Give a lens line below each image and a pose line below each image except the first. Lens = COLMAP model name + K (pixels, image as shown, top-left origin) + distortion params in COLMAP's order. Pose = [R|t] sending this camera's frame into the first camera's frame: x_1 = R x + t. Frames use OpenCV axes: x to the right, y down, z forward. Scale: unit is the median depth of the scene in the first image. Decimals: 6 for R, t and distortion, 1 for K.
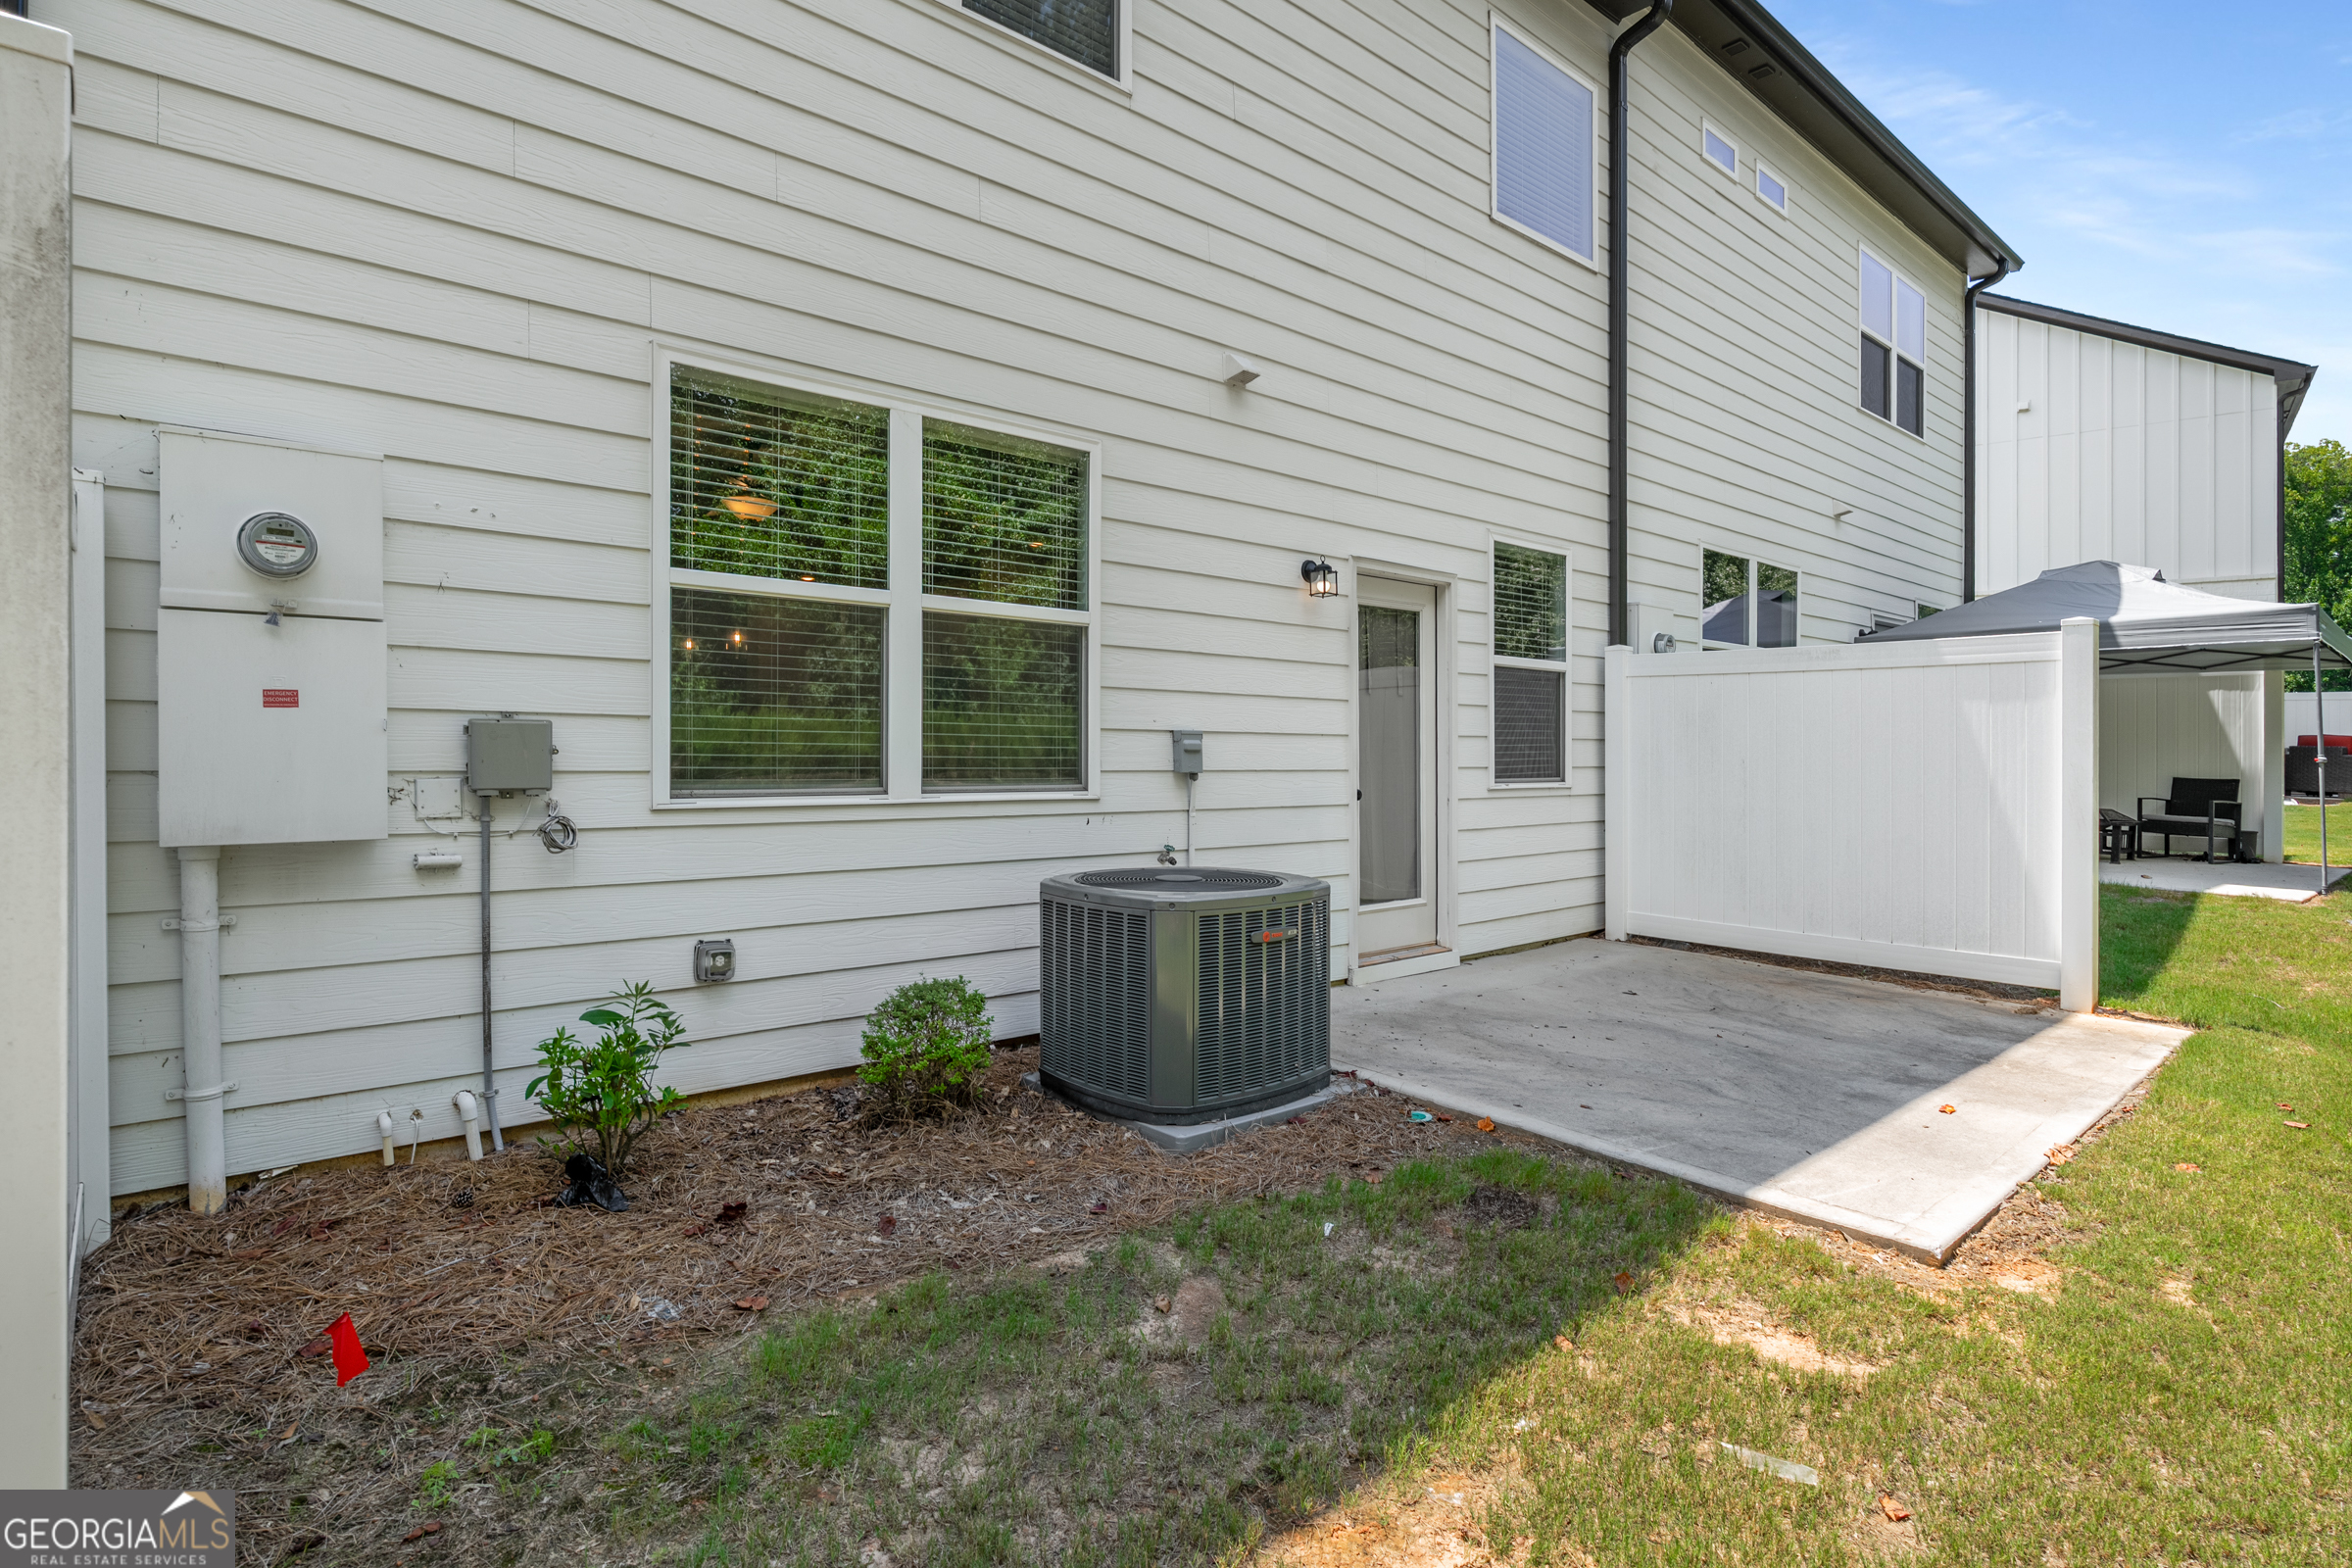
lens RADIAL K [[1192.1, 0, 1169.4], [0, 1192.1, 775.3], [0, 0, 1]] dist [-0.002087, -0.000328]
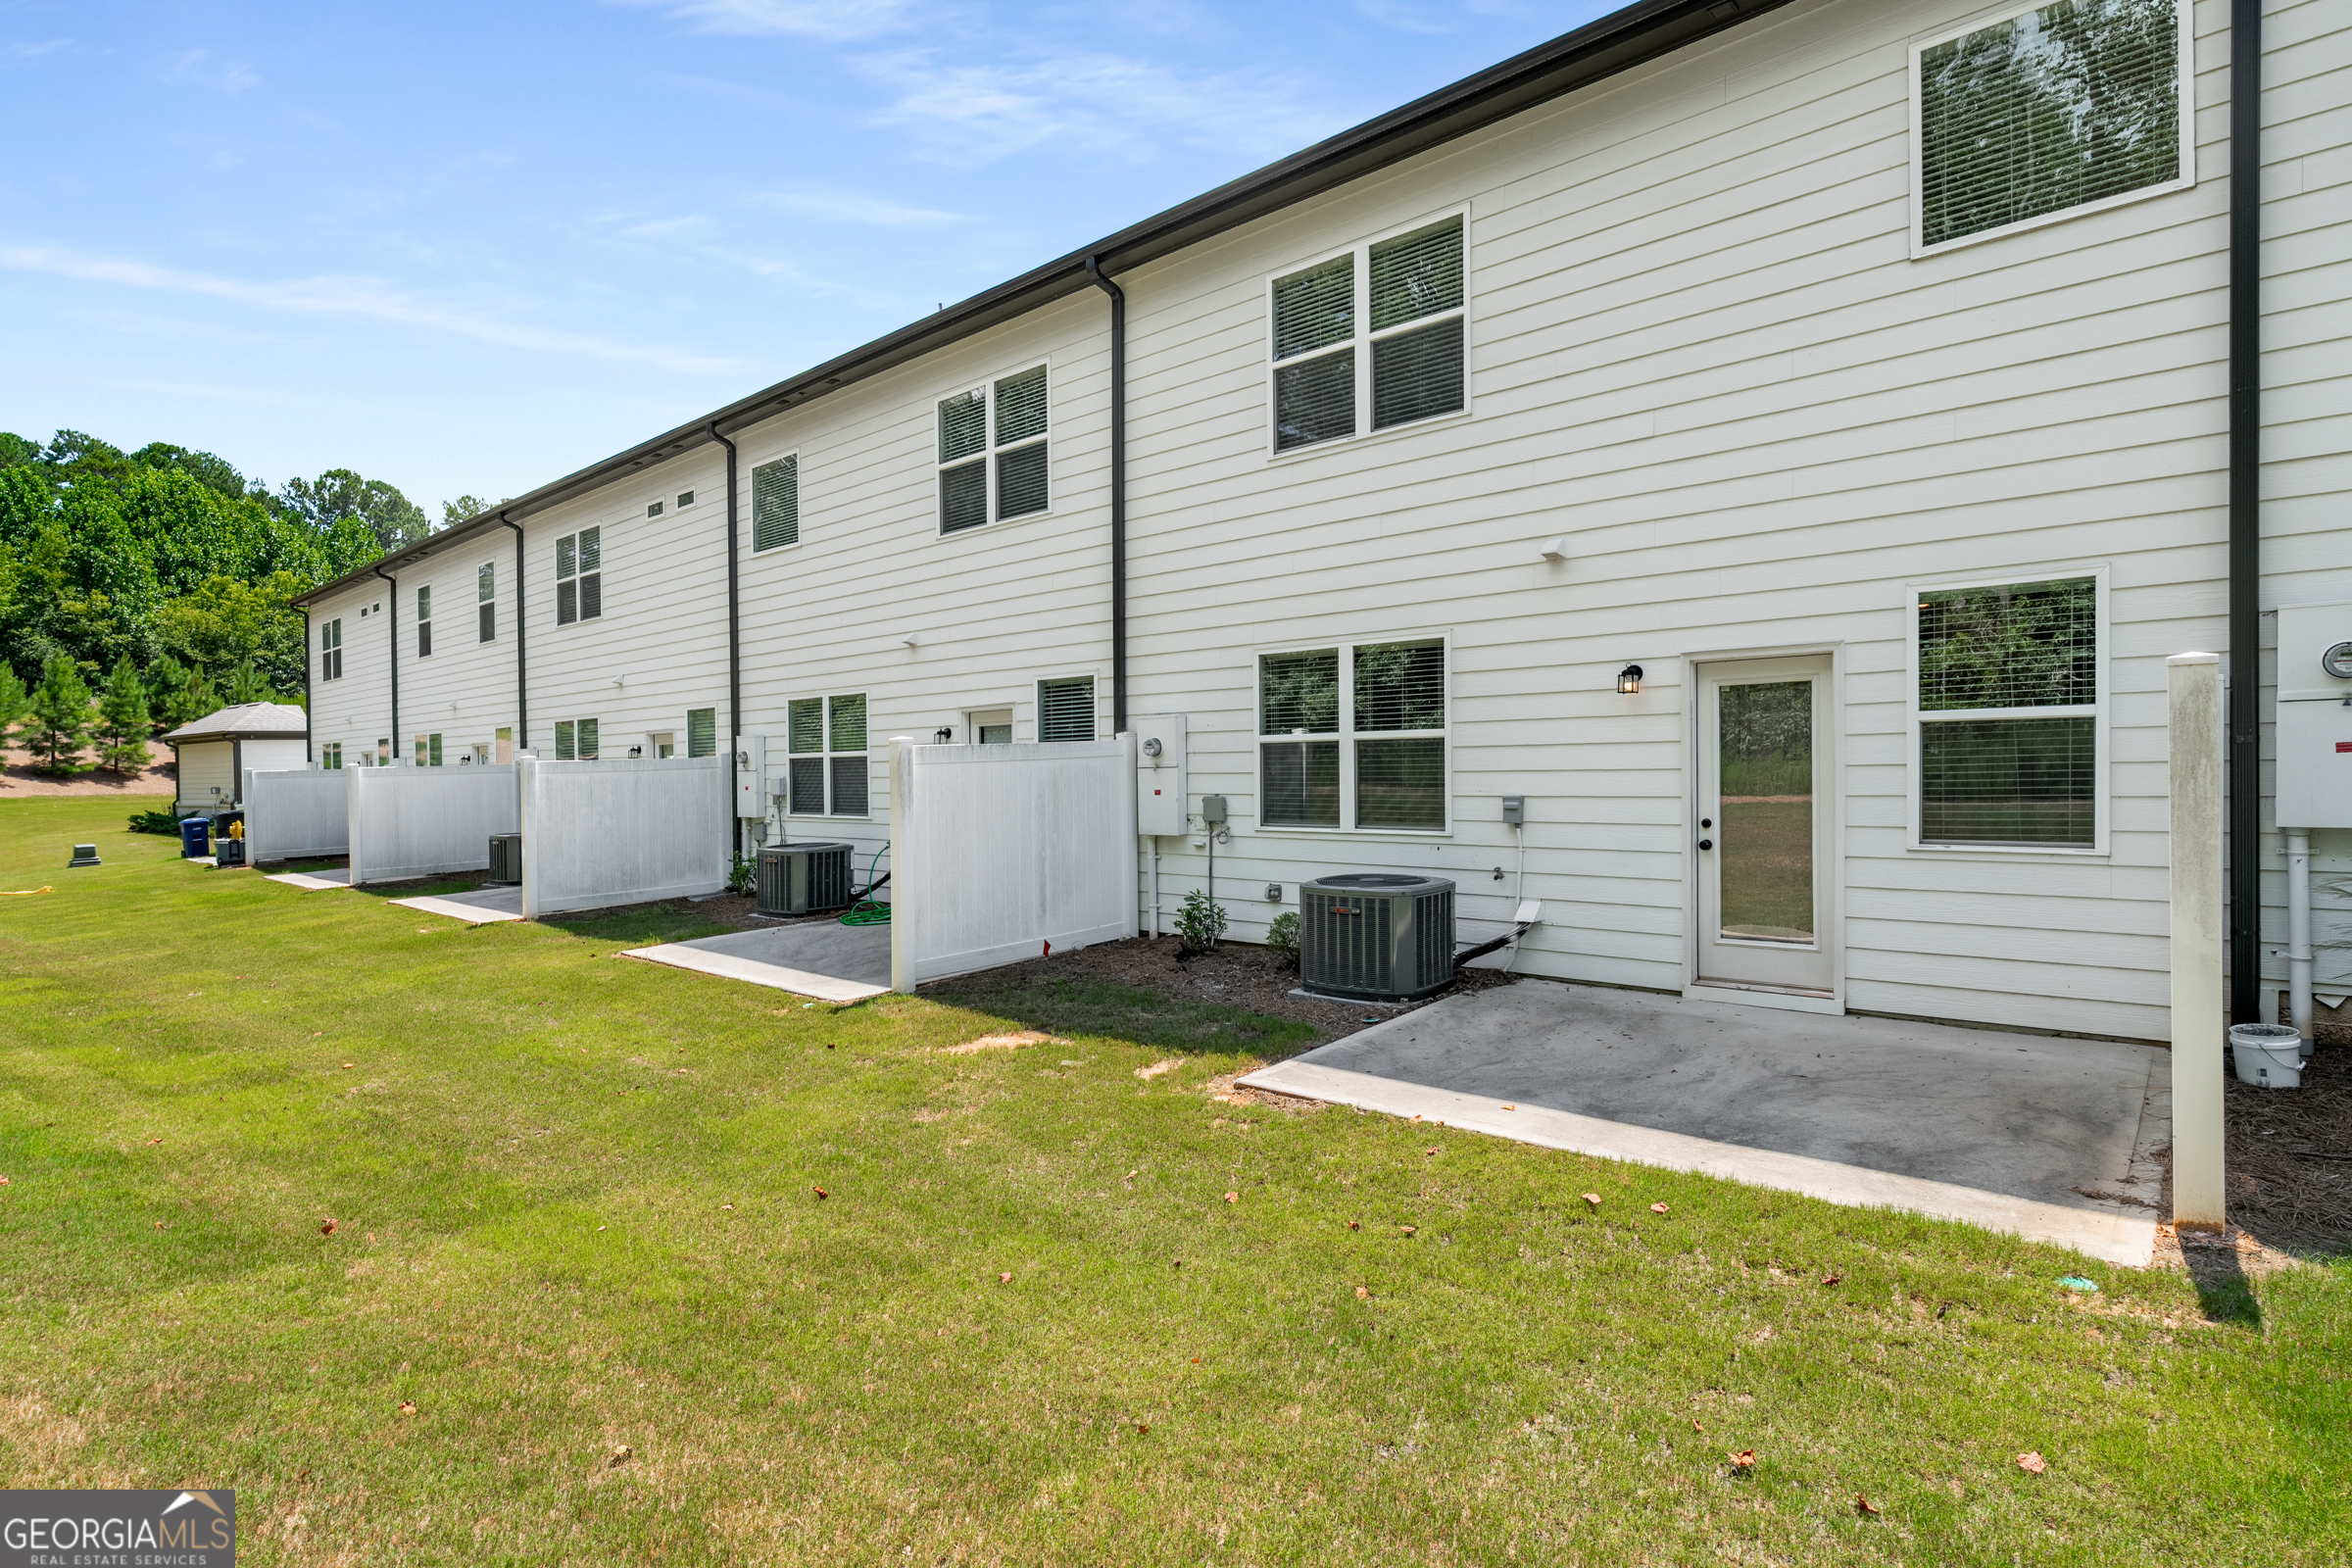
lens RADIAL K [[1192.1, 0, 1169.4], [0, 1192.1, 775.3], [0, 0, 1]] dist [-0.002087, -0.000328]
pose [[0.120644, 0.009173, -0.992653, 1.629552], [0.010894, 0.999885, 0.010564, -0.092591], [0.992636, -0.012089, 0.120530, 0.390808]]
